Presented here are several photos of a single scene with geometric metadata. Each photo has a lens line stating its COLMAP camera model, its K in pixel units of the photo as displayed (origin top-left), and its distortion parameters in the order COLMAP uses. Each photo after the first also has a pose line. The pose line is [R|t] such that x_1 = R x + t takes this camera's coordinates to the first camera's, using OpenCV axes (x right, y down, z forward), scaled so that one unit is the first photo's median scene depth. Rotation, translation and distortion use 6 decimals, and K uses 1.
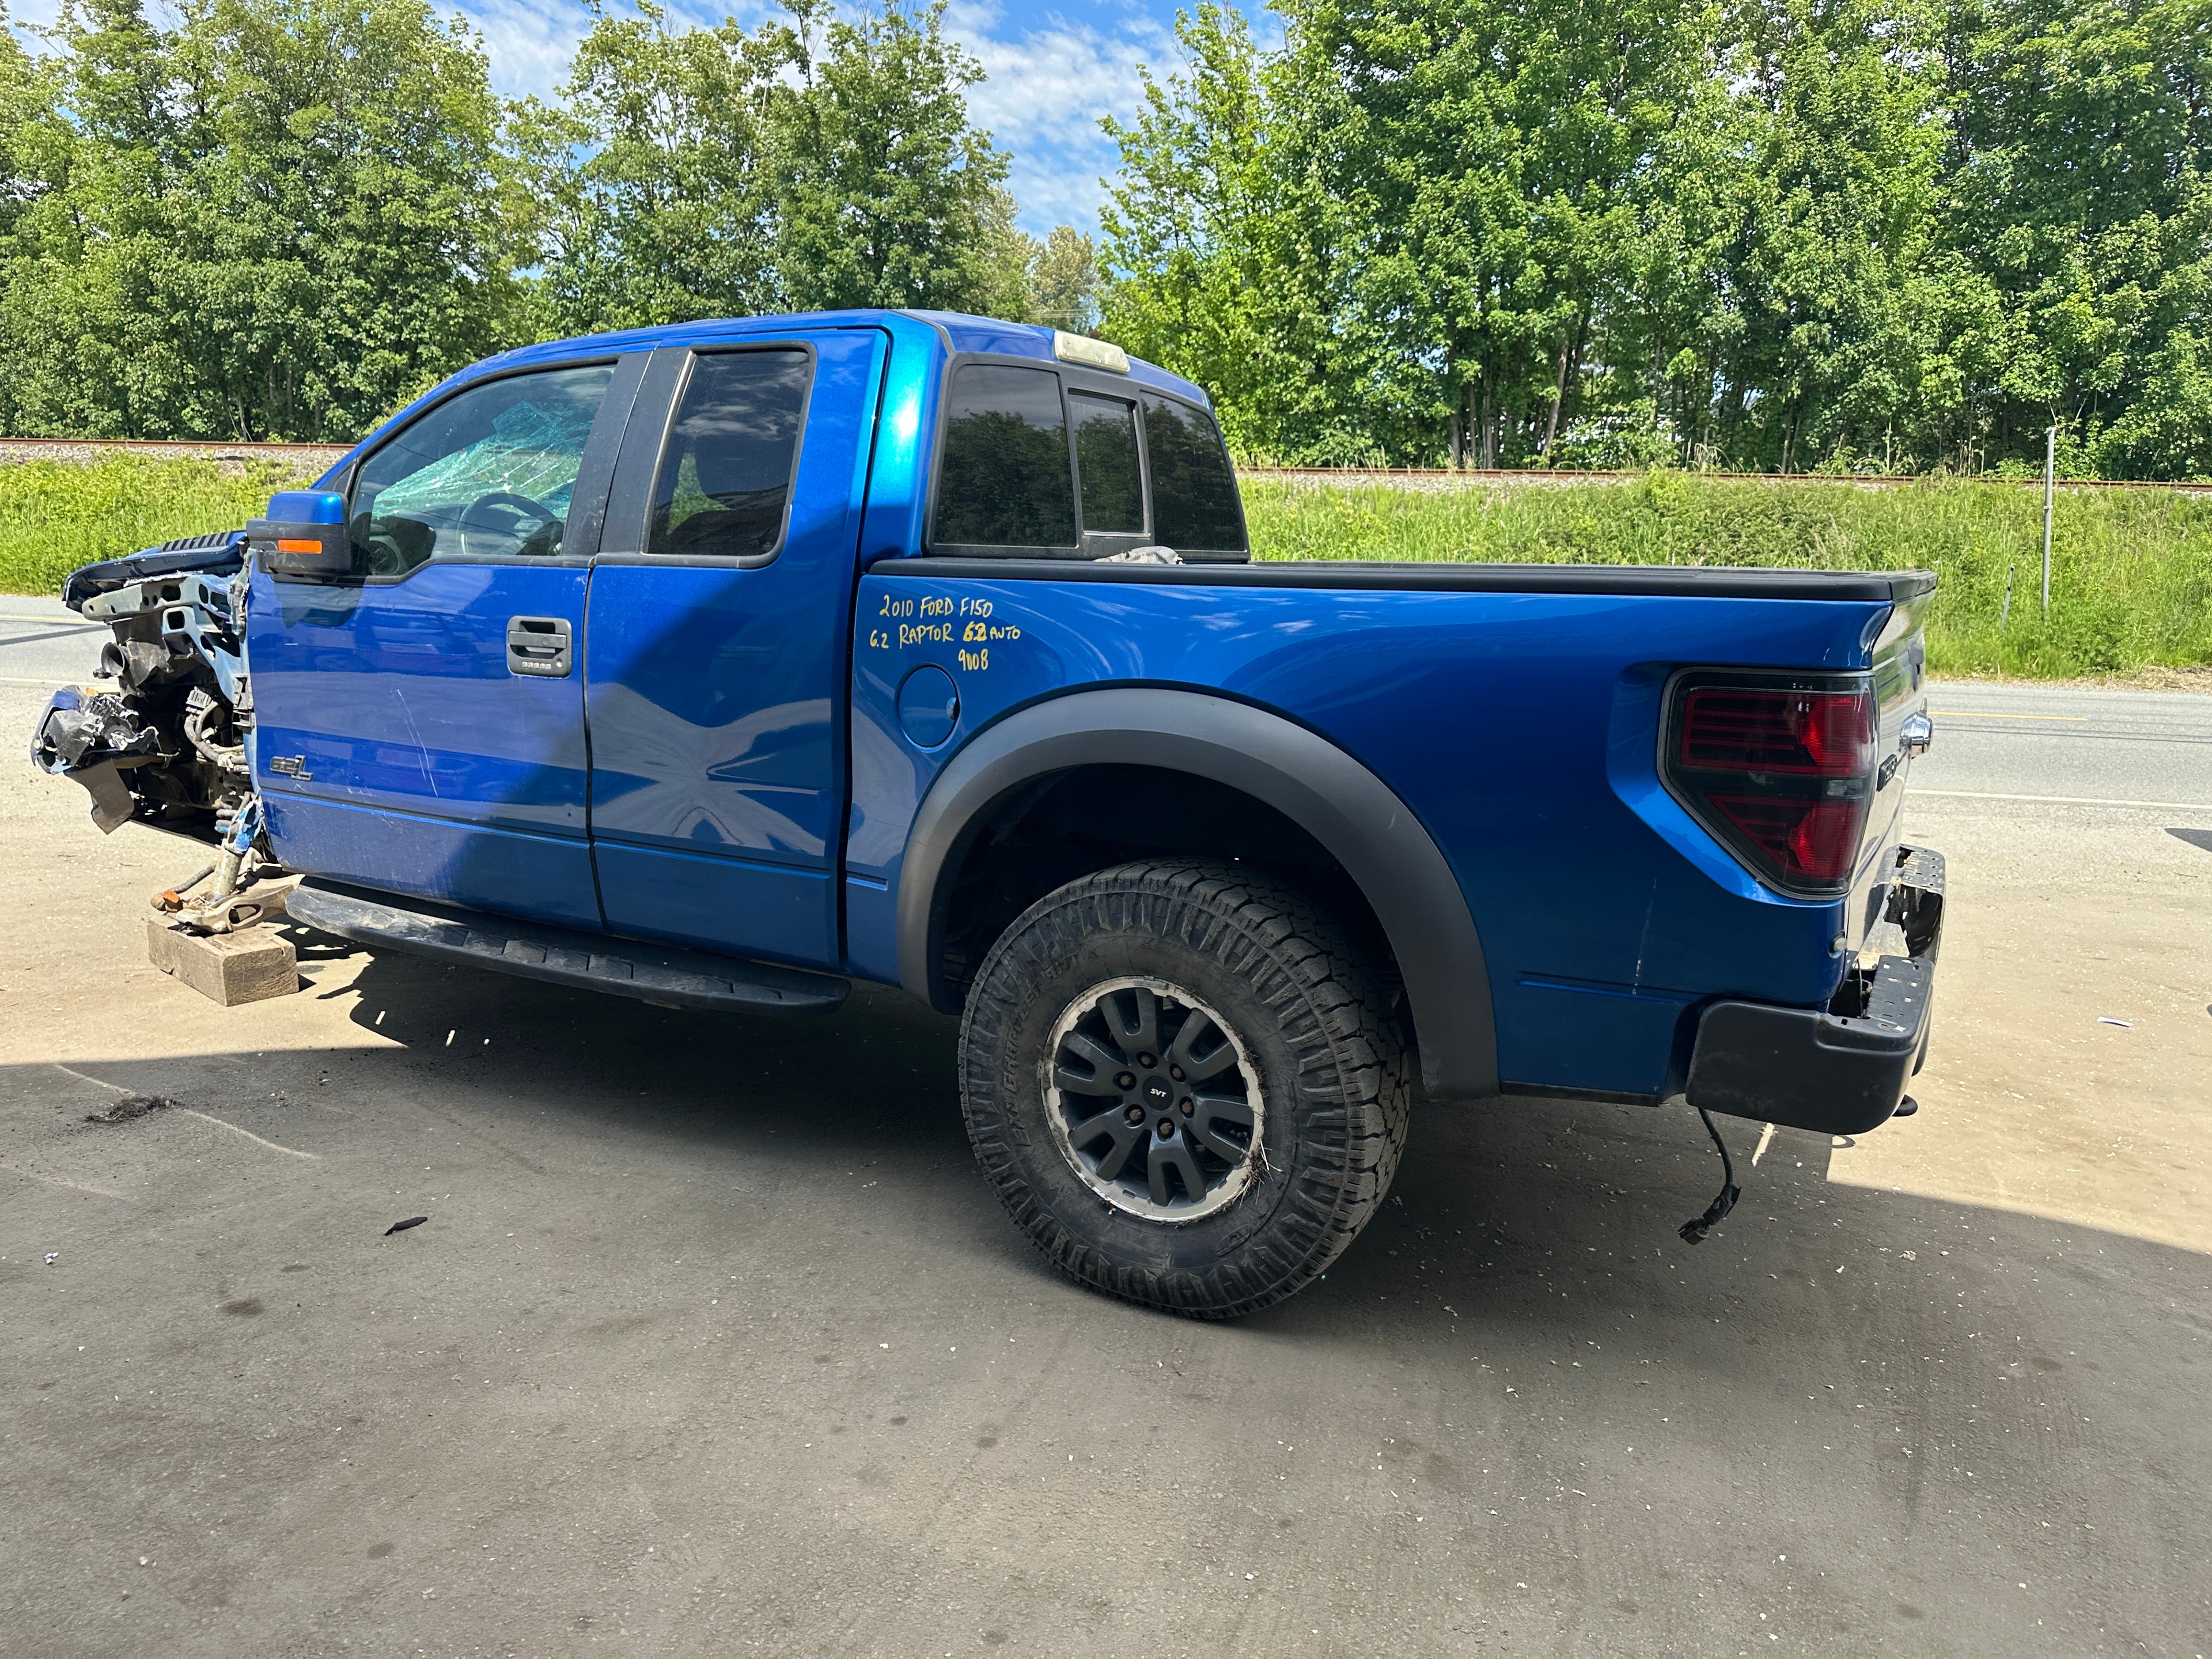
lens RADIAL K [[1551.5, 0, 1110.0], [0, 1551.5, 840.4], [0, 0, 1]] dist [0.067746, -0.094051]
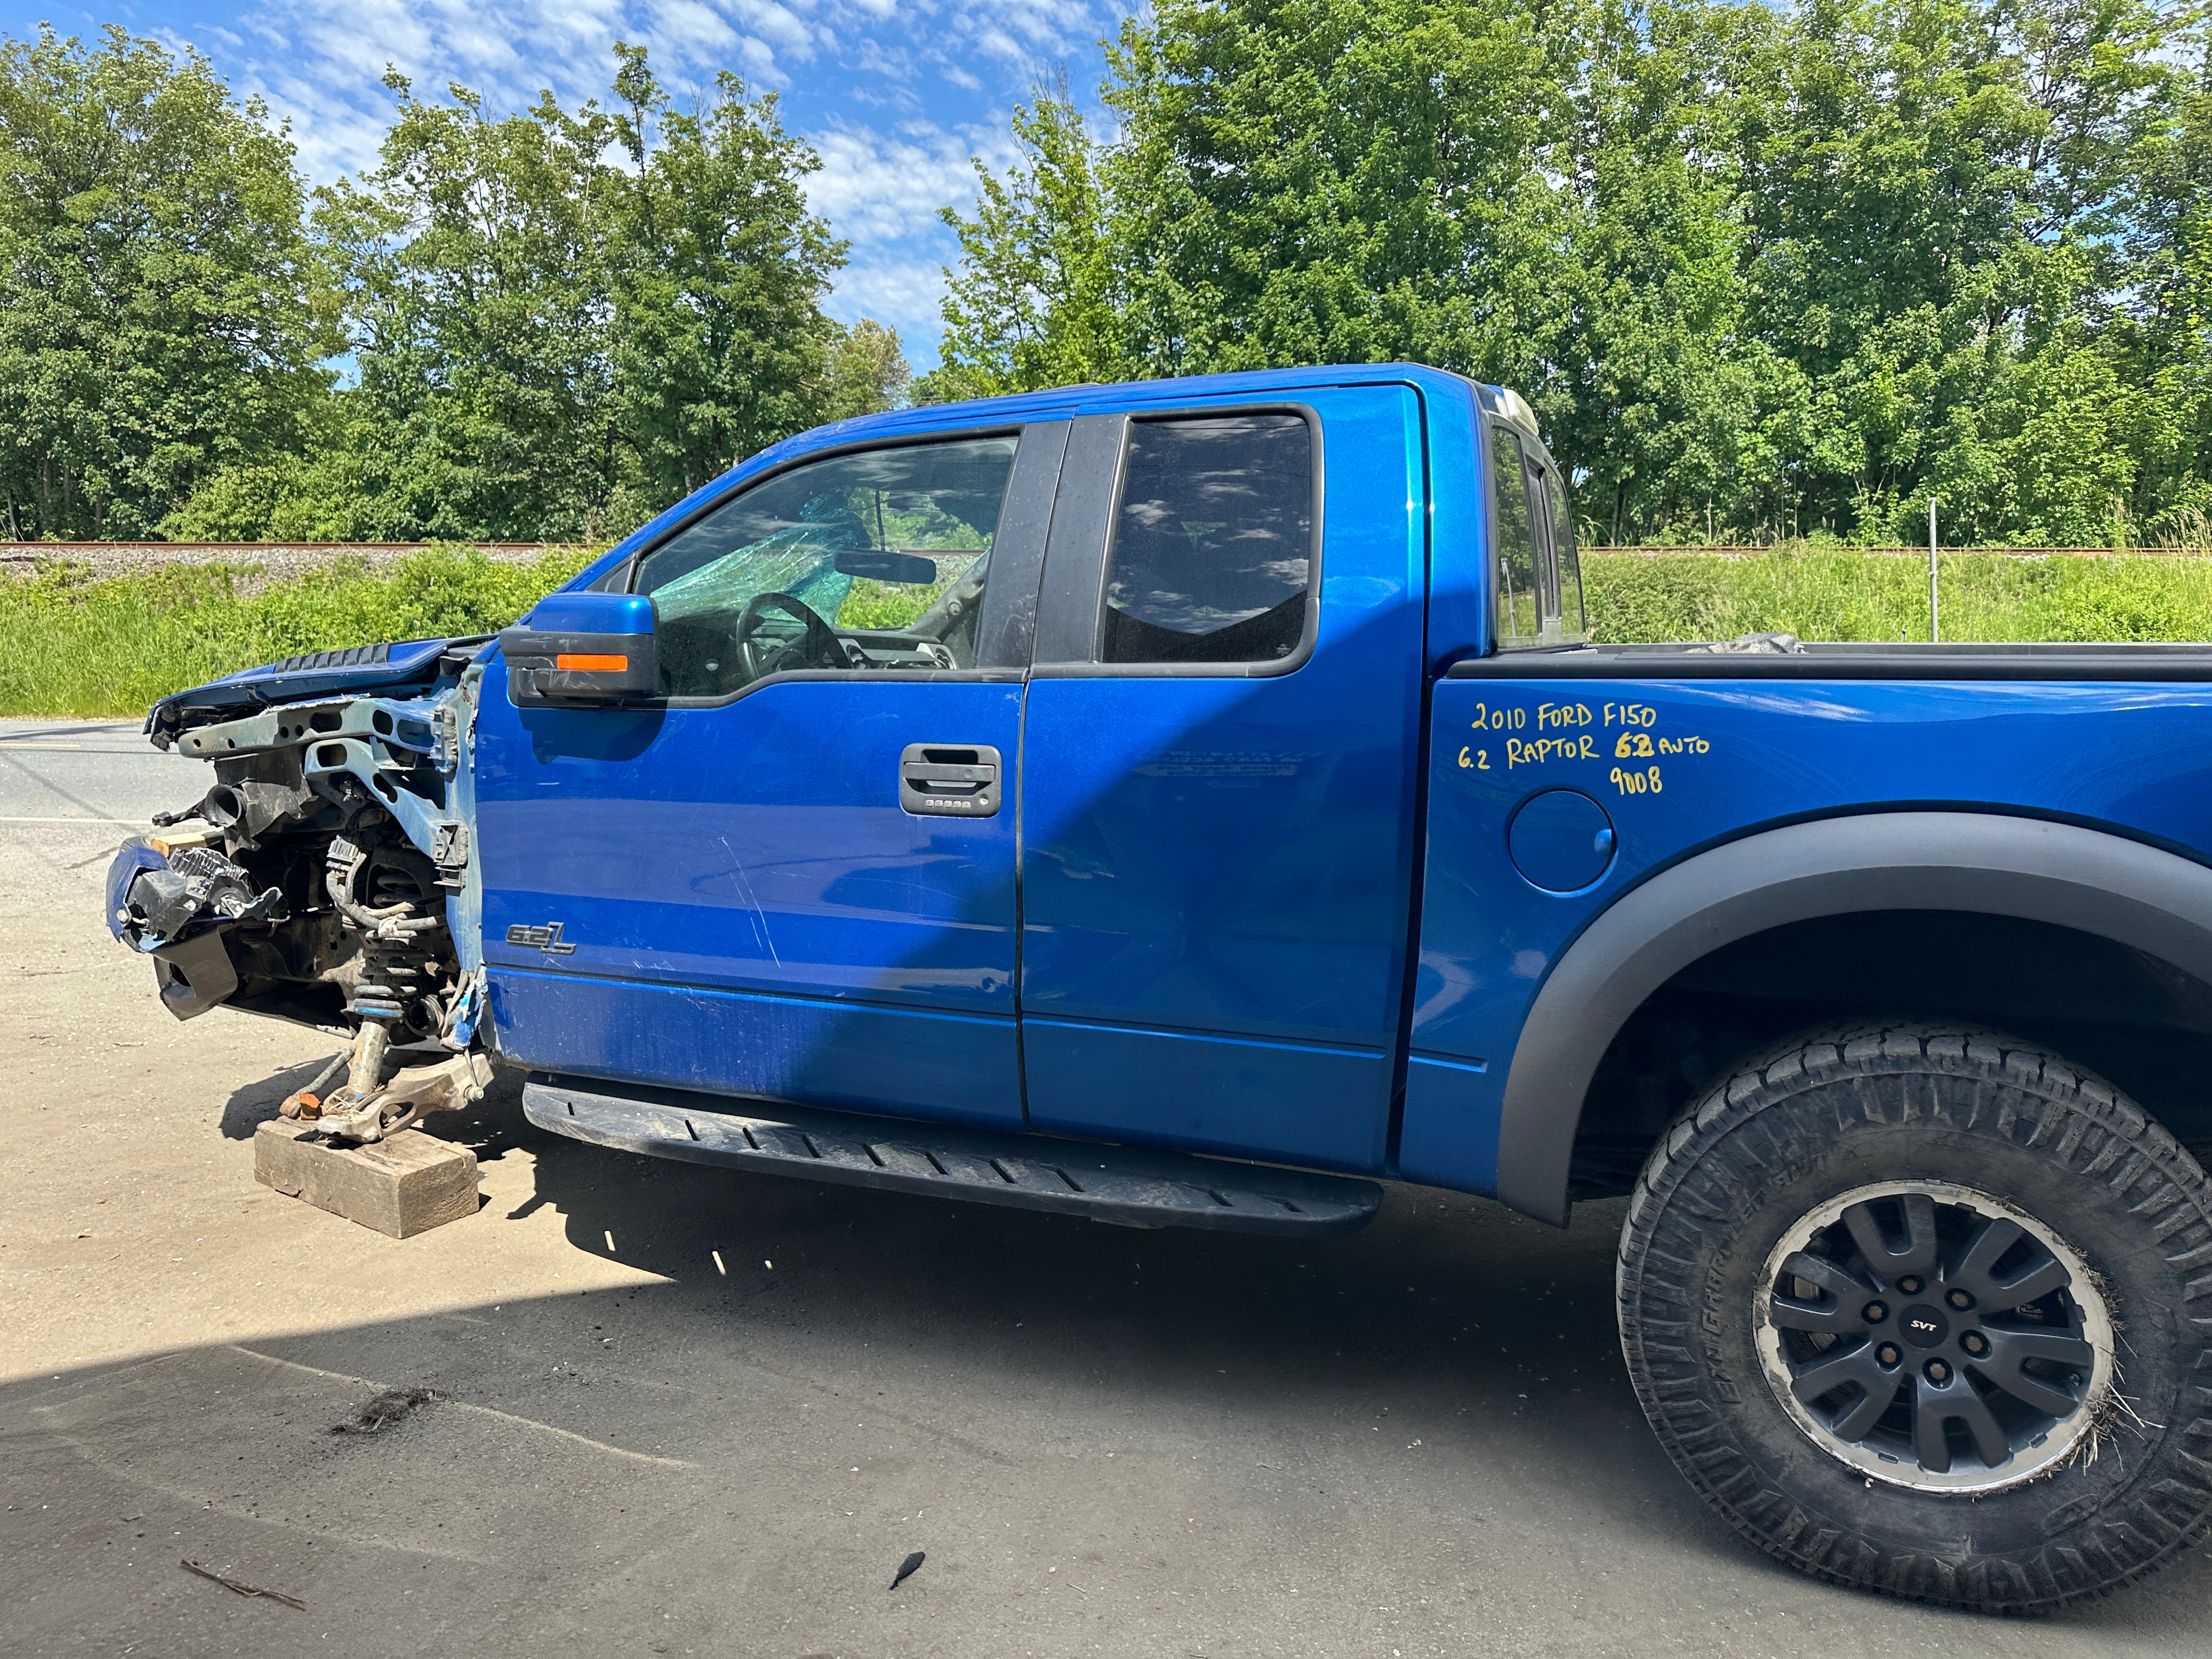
lens RADIAL K [[1552.2, 0, 1114.2], [0, 1552.2, 823.4], [0, 0, 1]] dist [0.036316, -0.047603]
pose [[0.991231, -0.039998, 0.125944, -0.284782], [0.047522, 0.997225, -0.057314, -0.039091], [-0.123302, 0.062797, 0.990380, 0.156395]]
